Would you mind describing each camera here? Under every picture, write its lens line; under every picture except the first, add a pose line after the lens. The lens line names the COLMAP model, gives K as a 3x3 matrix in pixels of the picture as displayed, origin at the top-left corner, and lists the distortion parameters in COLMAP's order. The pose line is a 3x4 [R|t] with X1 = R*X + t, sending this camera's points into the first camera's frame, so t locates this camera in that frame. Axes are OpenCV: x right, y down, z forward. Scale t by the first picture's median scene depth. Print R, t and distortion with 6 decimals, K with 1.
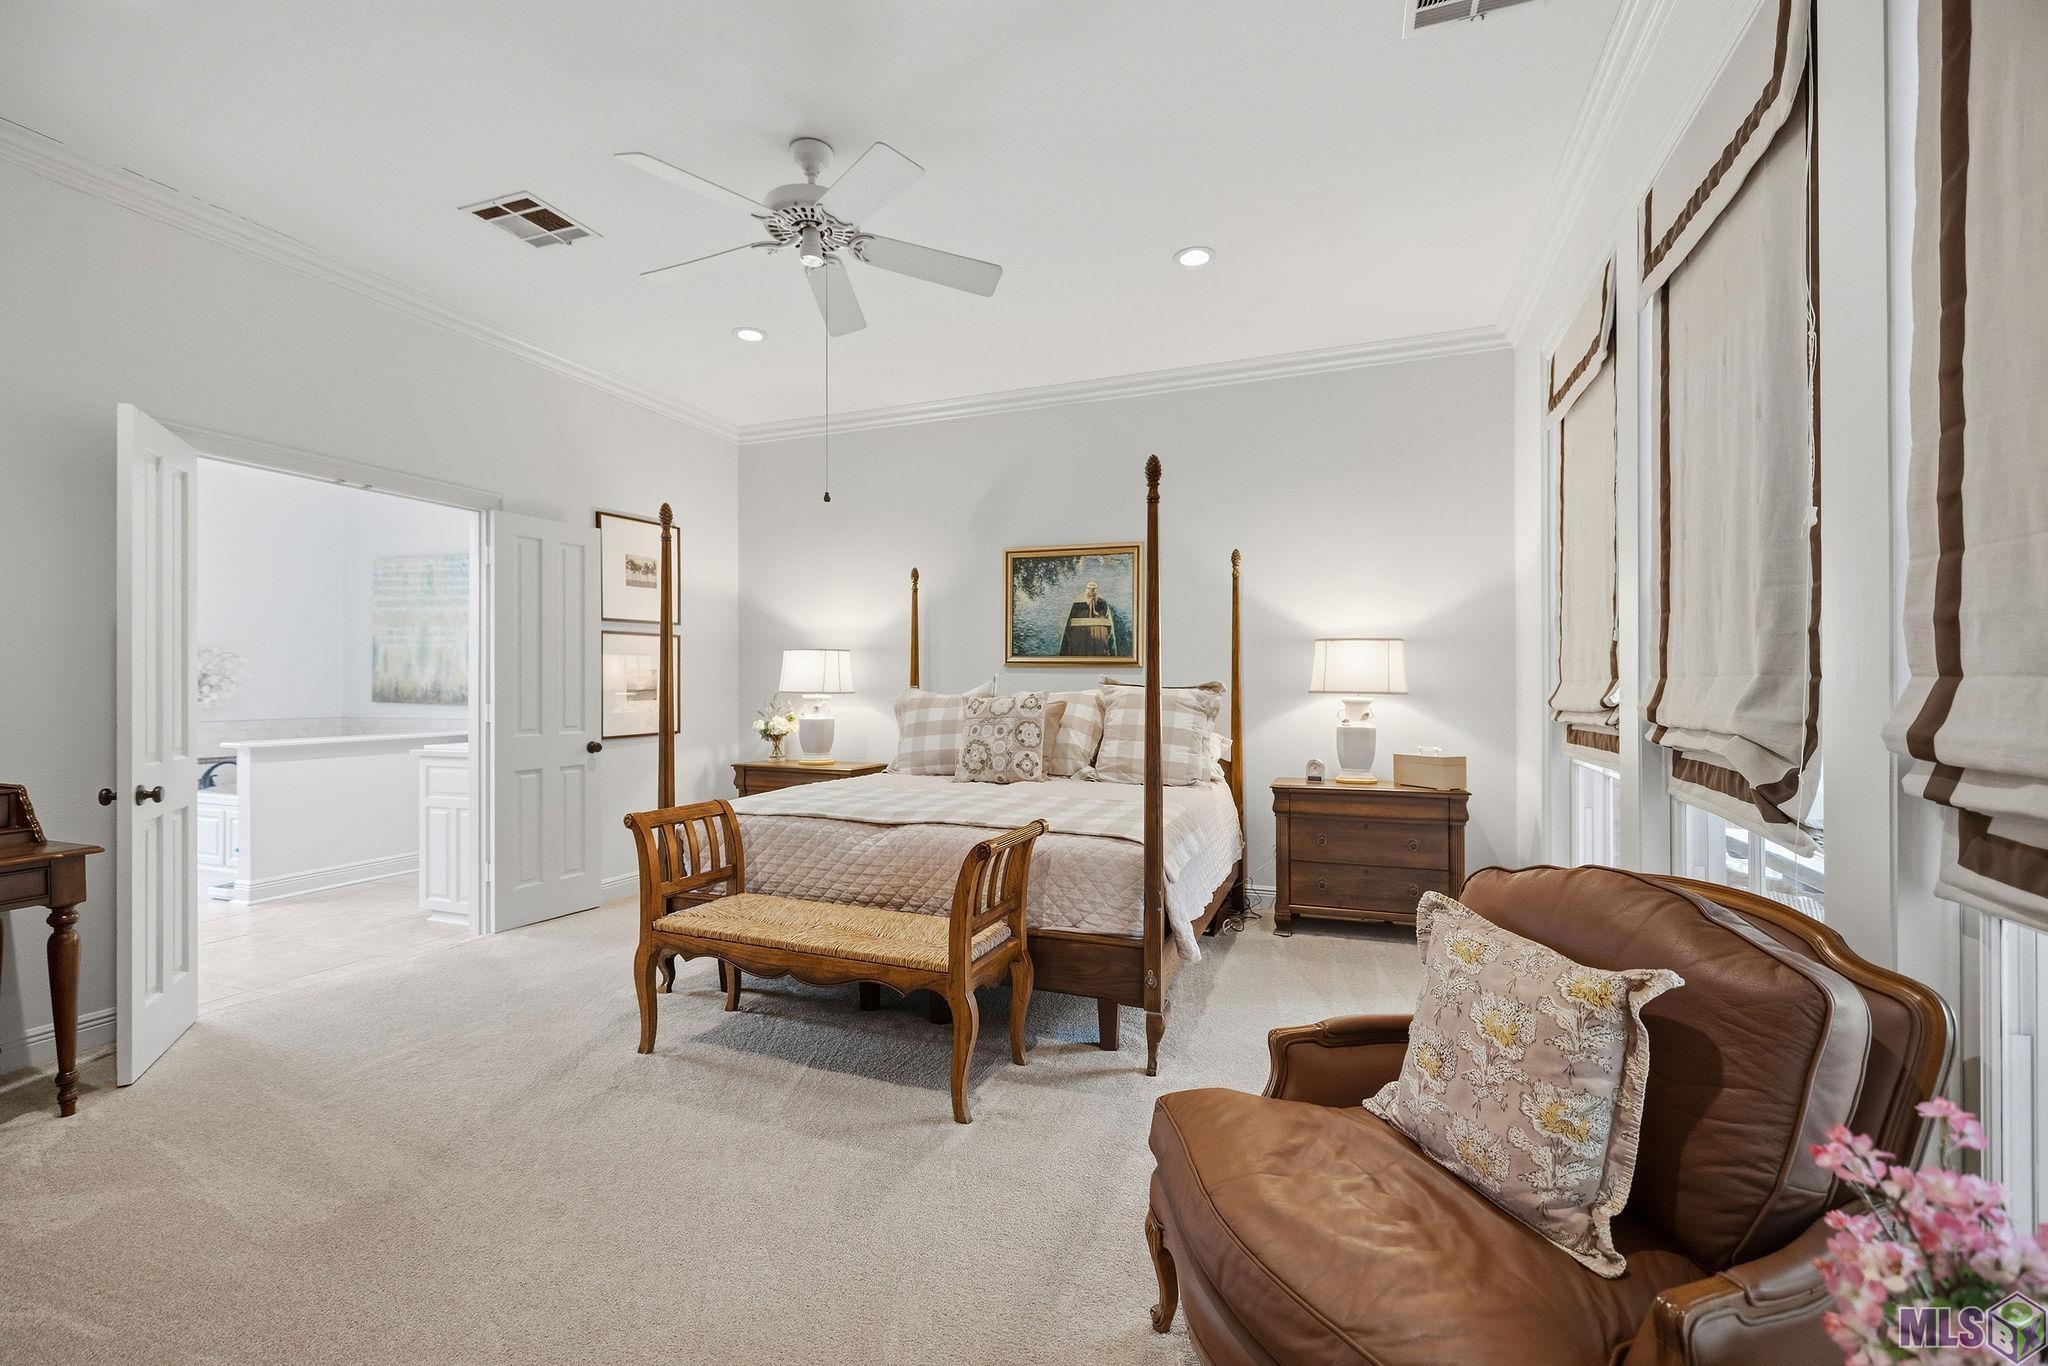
lens RADIAL K [[862.9, 0, 1018.6], [0, 862.9, 684.0], [0, 0, 1]] dist [-0.001682, 0.000032]
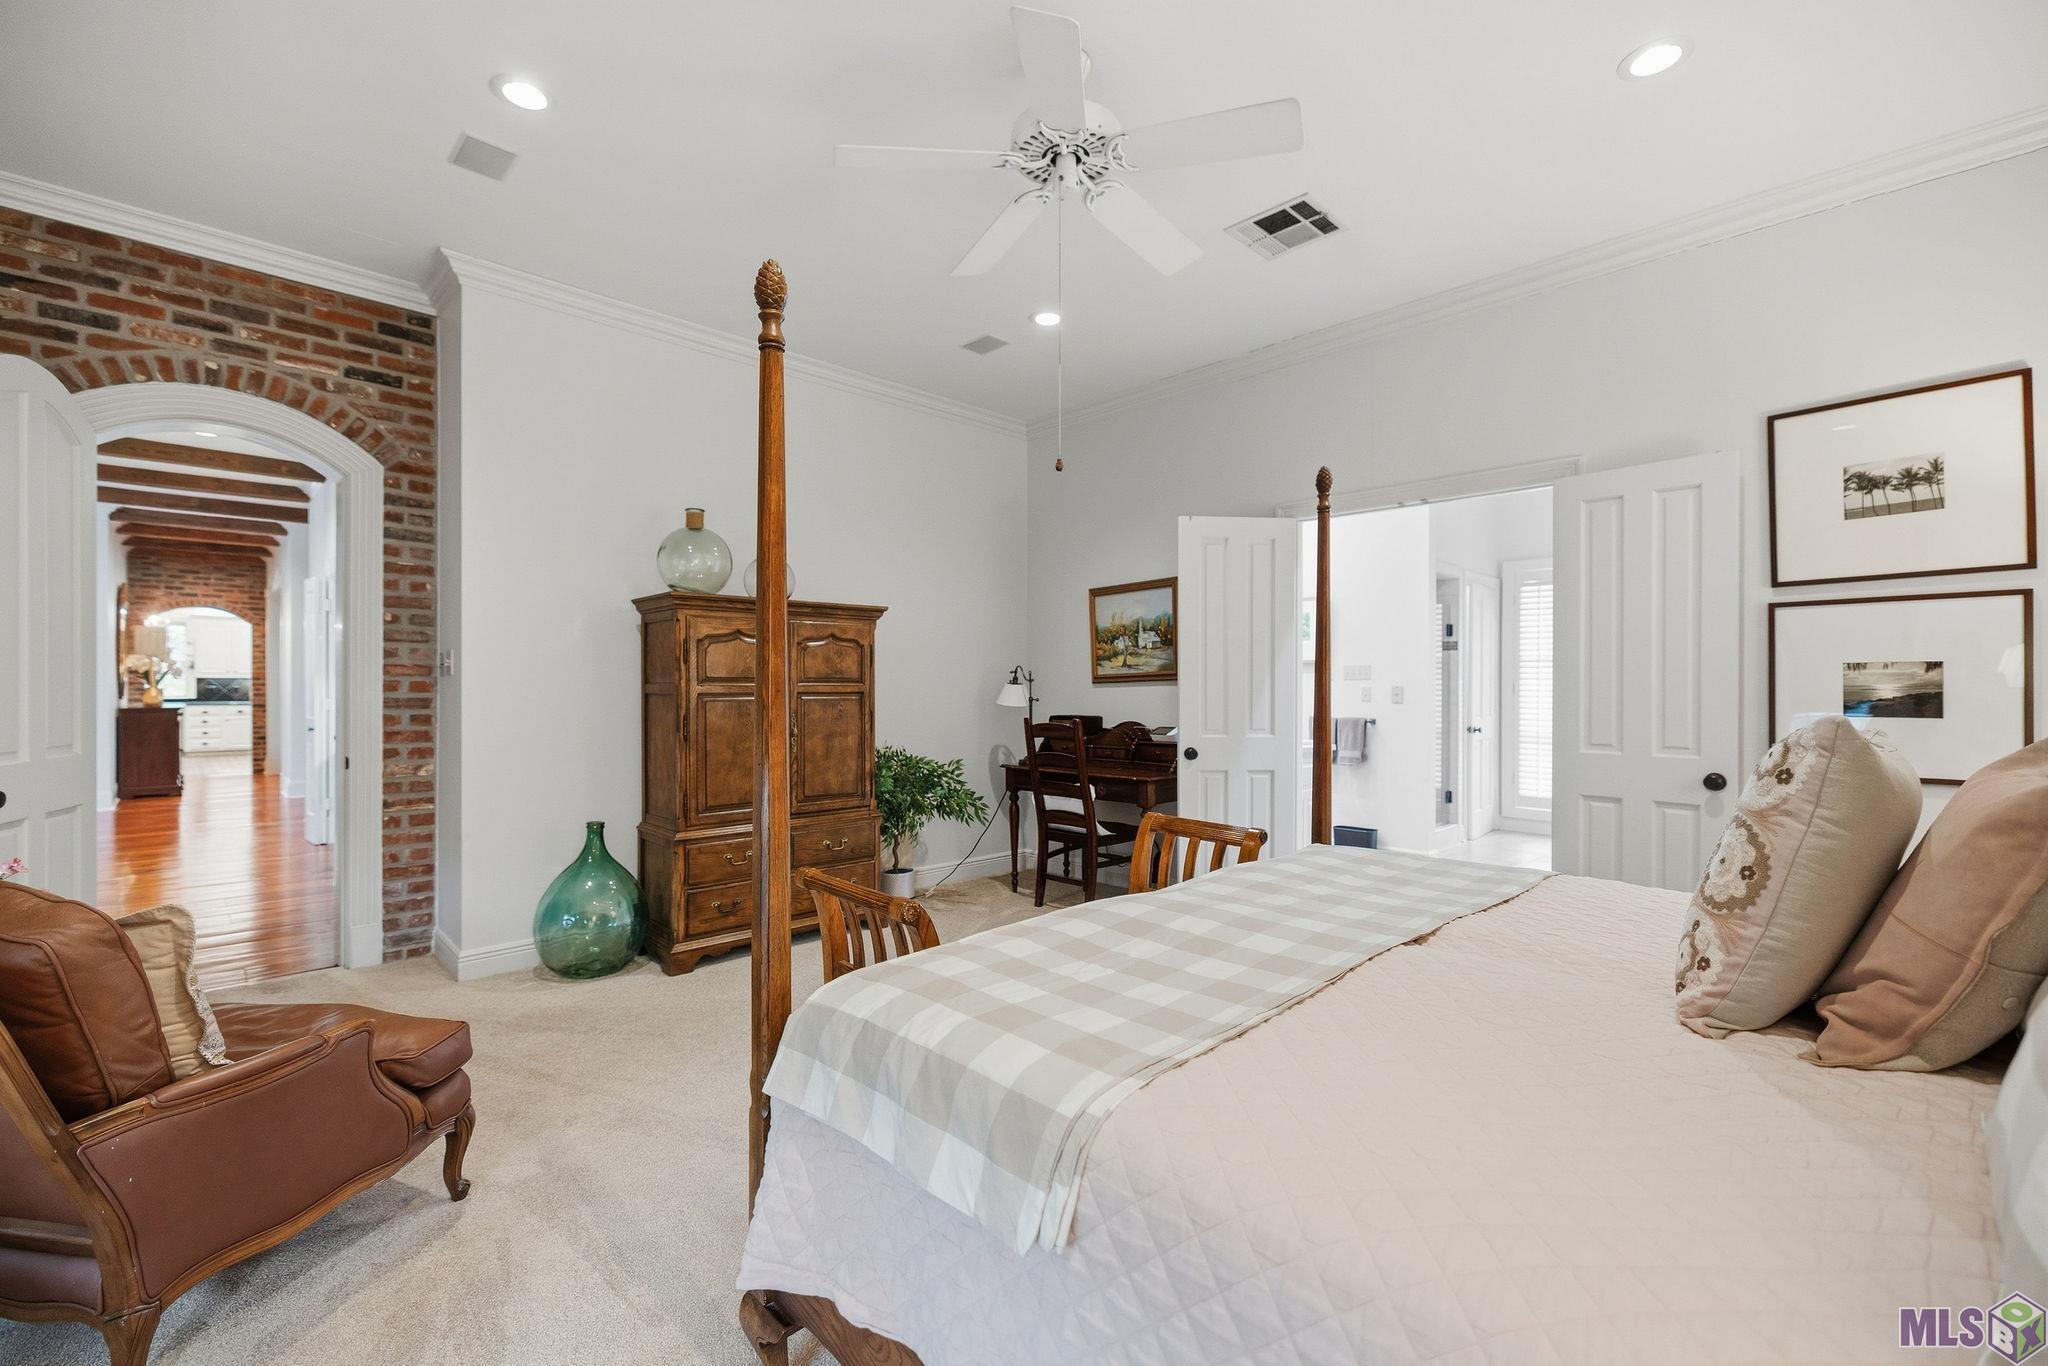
lens RADIAL K [[862.9, 0, 1018.6], [0, 862.9, 684.0], [0, 0, 1]] dist [-0.001682, 0.000032]
pose [[-0.406829, -0.002561, -0.913501, 0.394697], [-0.000366, 0.999996, -0.002641, -0.000268], [0.913504, -0.000740, -0.406829, 0.915721]]
